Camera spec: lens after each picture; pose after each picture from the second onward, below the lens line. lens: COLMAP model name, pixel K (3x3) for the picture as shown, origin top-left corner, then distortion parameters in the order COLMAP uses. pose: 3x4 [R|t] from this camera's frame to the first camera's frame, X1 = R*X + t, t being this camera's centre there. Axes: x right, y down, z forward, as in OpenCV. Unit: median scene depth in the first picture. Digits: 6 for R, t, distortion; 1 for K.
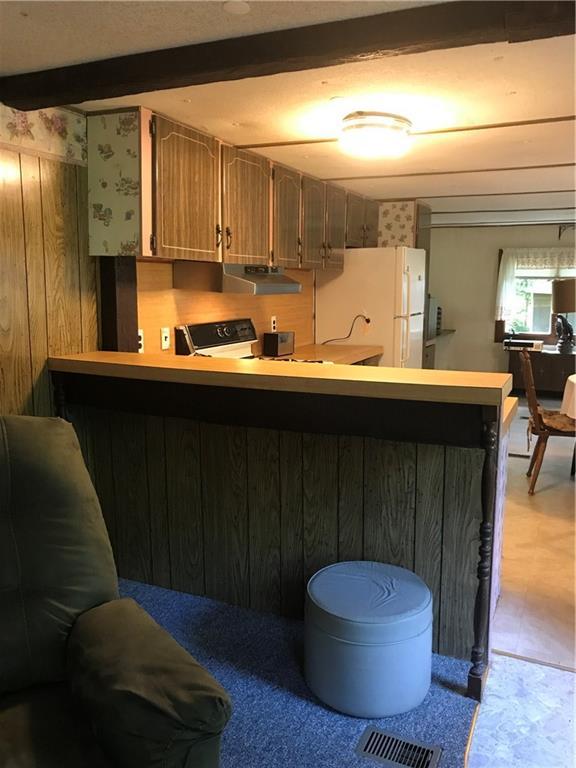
lens RADIAL K [[627.9, 0, 288.0], [0, 627.9, 384.0], [0, 0, 1]] dist [-0.012237, -0.006010]
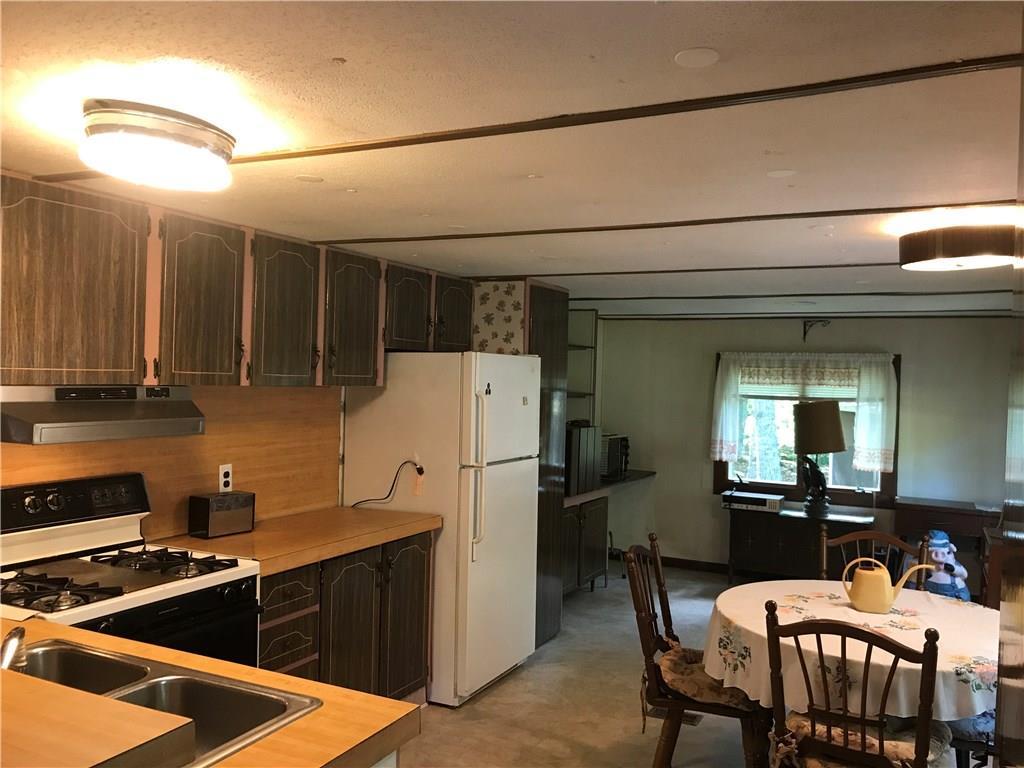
lens RADIAL K [[834.0, 0, 512.0], [0, 834.0, 384.0], [0, 0, 1]] dist [0.042156, -0.002464]
pose [[0.999061, 0.024206, -0.035943, 0.216479], [-0.029556, 0.987209, -0.156668, -0.053436], [0.031691, 0.157583, 0.986997, 0.174451]]
